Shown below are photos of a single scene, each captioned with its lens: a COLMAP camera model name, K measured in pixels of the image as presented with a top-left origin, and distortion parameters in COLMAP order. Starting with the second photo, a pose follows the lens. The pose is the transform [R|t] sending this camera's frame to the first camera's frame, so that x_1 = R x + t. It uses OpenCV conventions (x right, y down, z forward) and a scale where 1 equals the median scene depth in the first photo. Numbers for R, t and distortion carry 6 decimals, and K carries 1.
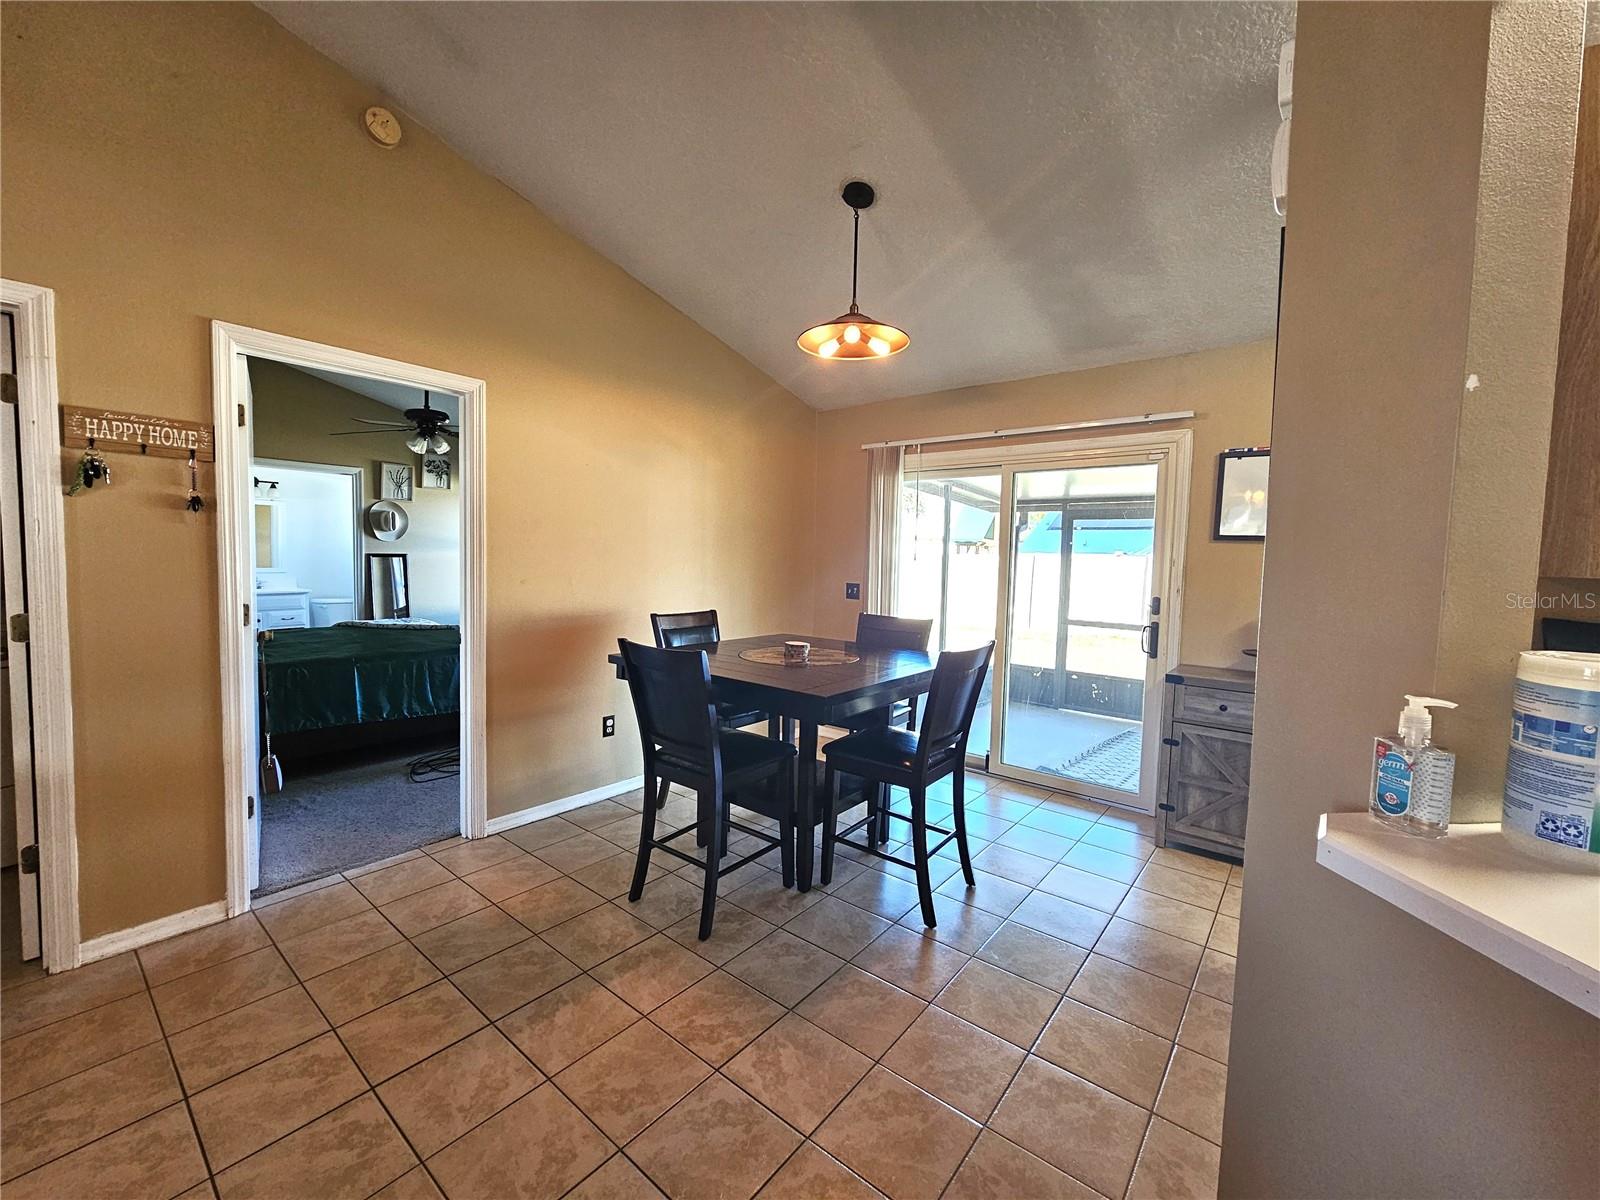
lens RADIAL K [[651.5, 0, 795.7], [0, 651.5, 596.4], [0, 0, 1]] dist [-0.001951, -0.000027]
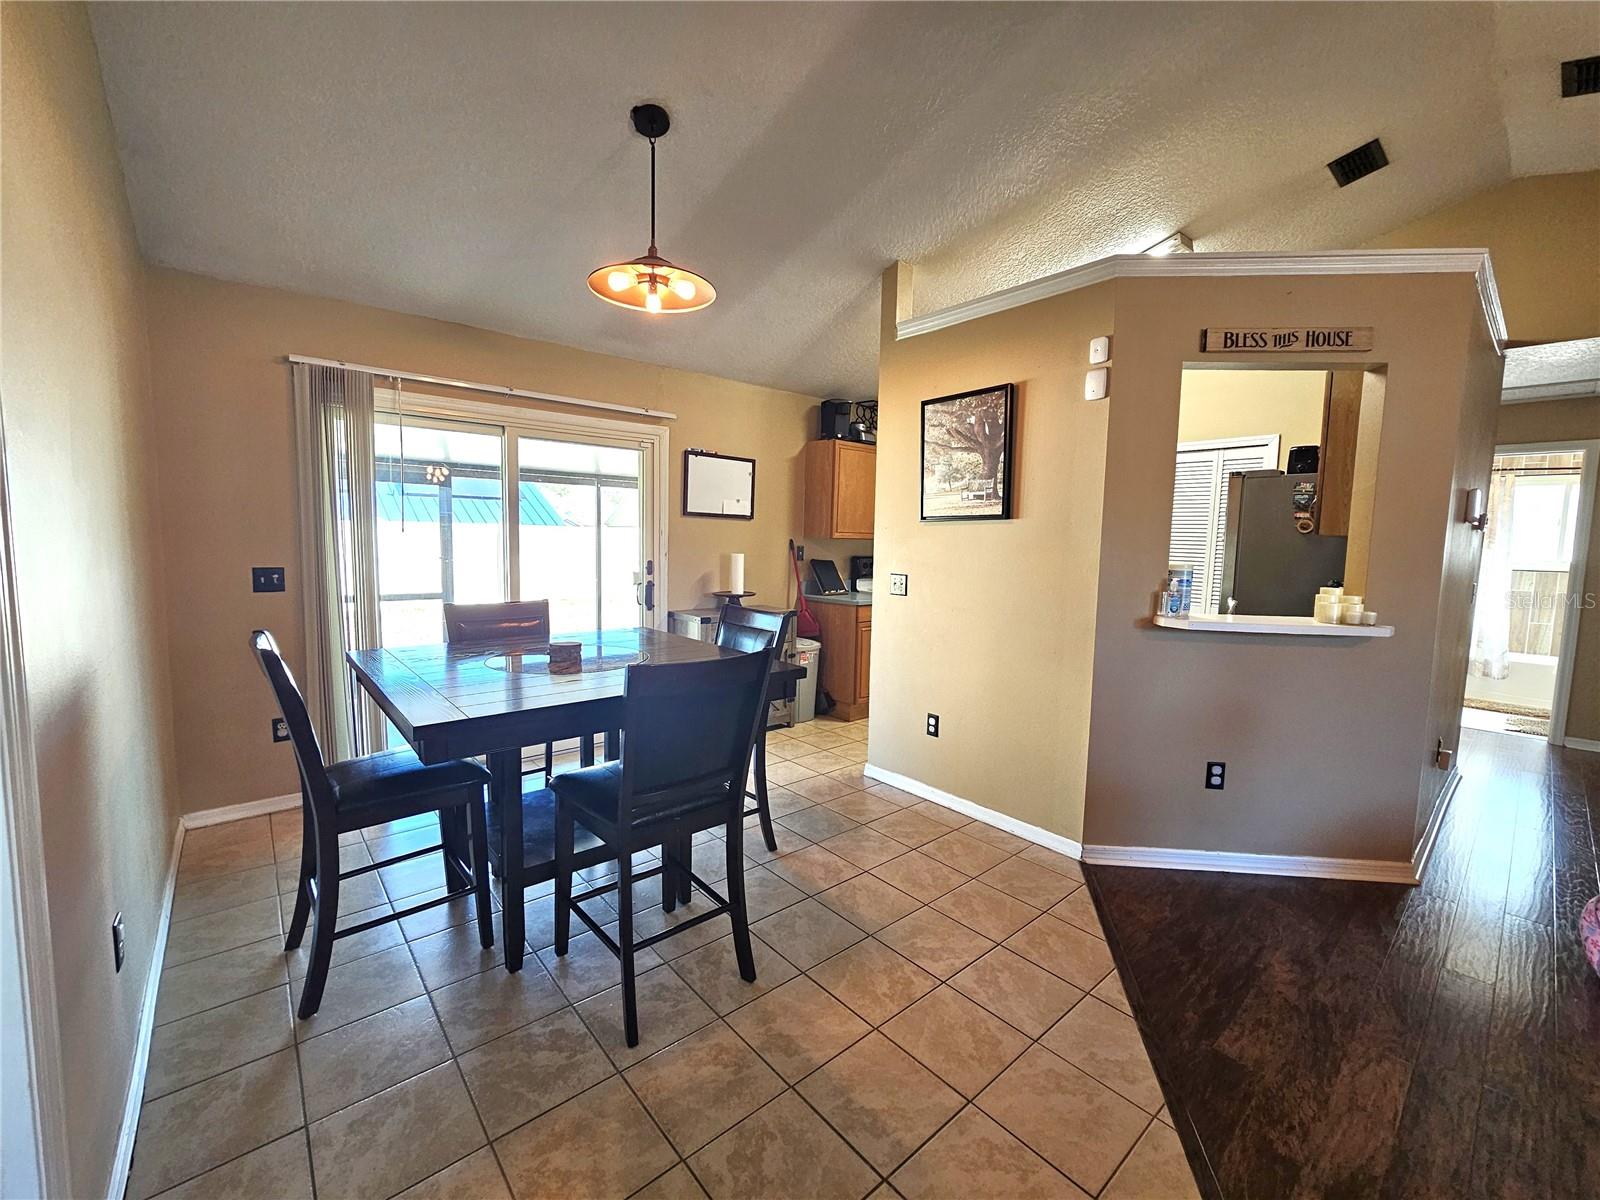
lens RADIAL K [[651.5, 0, 795.7], [0, 651.5, 596.4], [0, 0, 1]] dist [-0.001951, -0.000027]
pose [[0.179942, -0.106025, 0.977947, -0.654057], [0.049178, 0.993901, 0.098706, -0.043025], [-0.982447, 0.030332, 0.184059, 0.545900]]
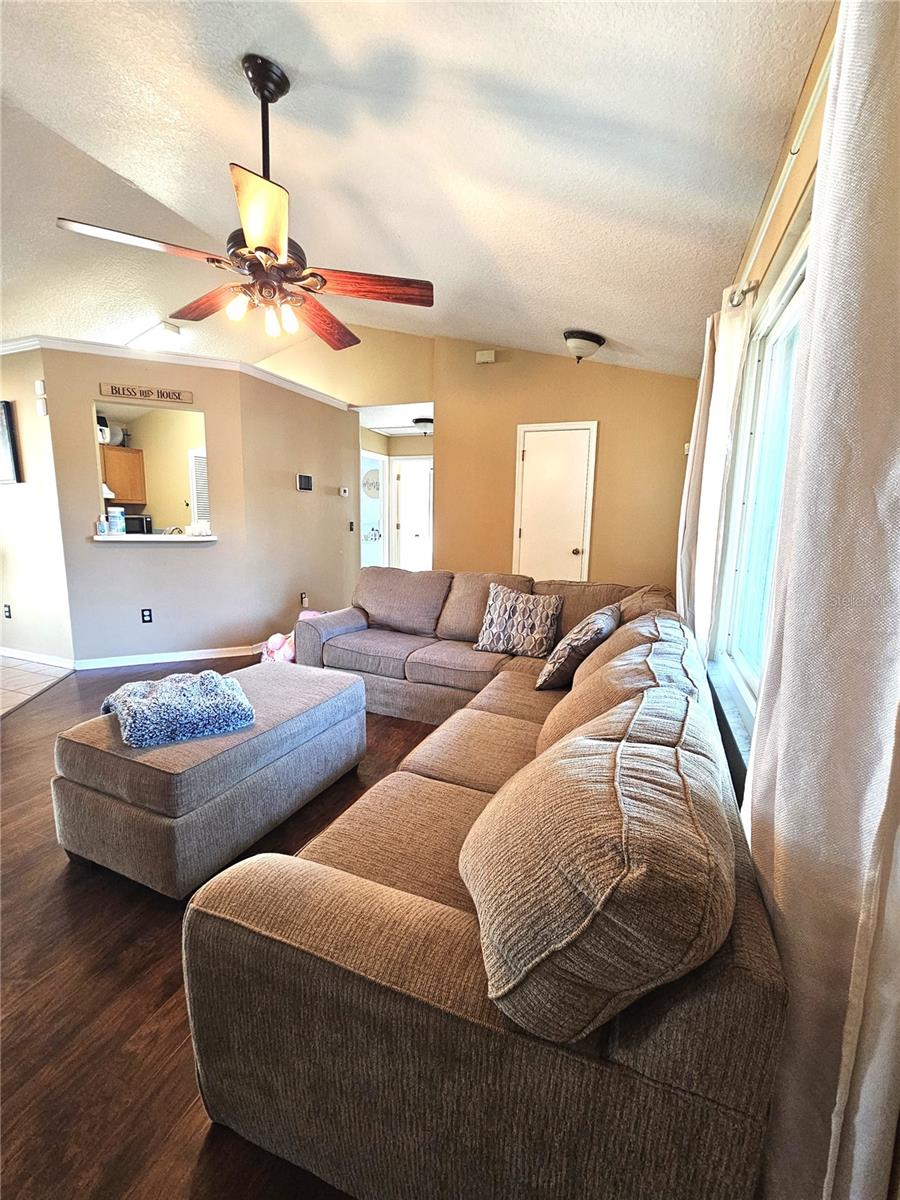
lens RADIAL K [[495.6, 0, 453.9], [0, 495.6, 596.7], [0, 0, 1]] dist [-0.002039, -0.000044]
pose [[-0.320637, -0.184272, 0.929105, -1.189538], [0.035401, 0.977877, 0.206162, 0.015916], [-0.946540, 0.098995, -0.307020, -0.197908]]
